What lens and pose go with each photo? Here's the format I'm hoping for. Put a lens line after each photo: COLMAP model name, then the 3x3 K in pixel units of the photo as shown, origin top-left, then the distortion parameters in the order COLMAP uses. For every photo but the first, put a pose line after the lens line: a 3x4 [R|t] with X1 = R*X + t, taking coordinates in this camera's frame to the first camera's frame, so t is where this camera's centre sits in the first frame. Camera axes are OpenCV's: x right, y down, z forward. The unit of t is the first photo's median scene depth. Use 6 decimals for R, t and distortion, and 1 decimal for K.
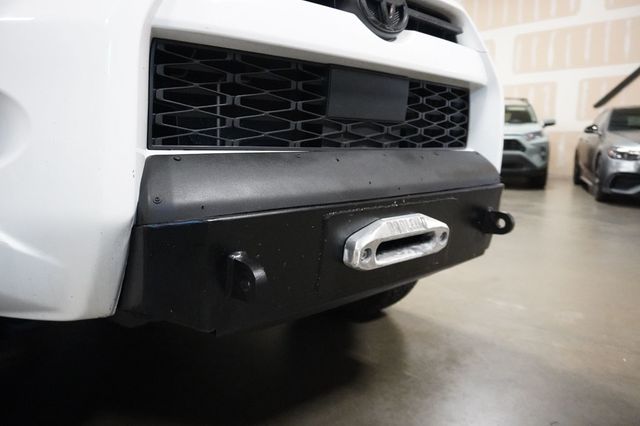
lens RADIAL K [[494.7, 0, 317.8], [0, 494.7, 211.4], [0, 0, 1]] dist [-0.013131, -0.001002]
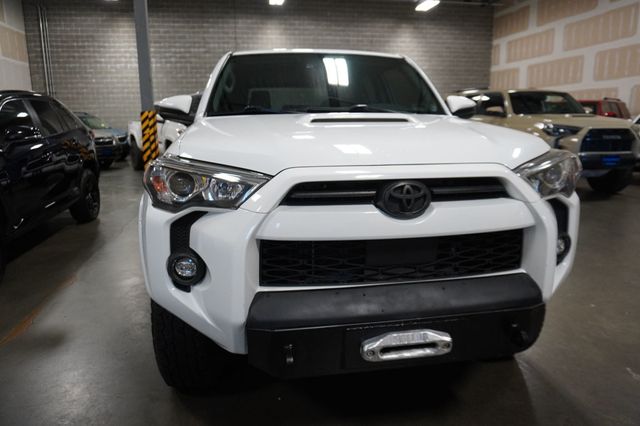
lens RADIAL K [[430.4, 0, 318.8], [0, 430.4, 214.3], [0, 0, 1]] dist [-0.029835, 0.011253]
pose [[0.829082, 0.090868, -0.551694, 0.672069], [-0.059508, 0.995442, 0.074528, -0.459547], [0.555952, -0.028959, 0.830710, -0.299330]]
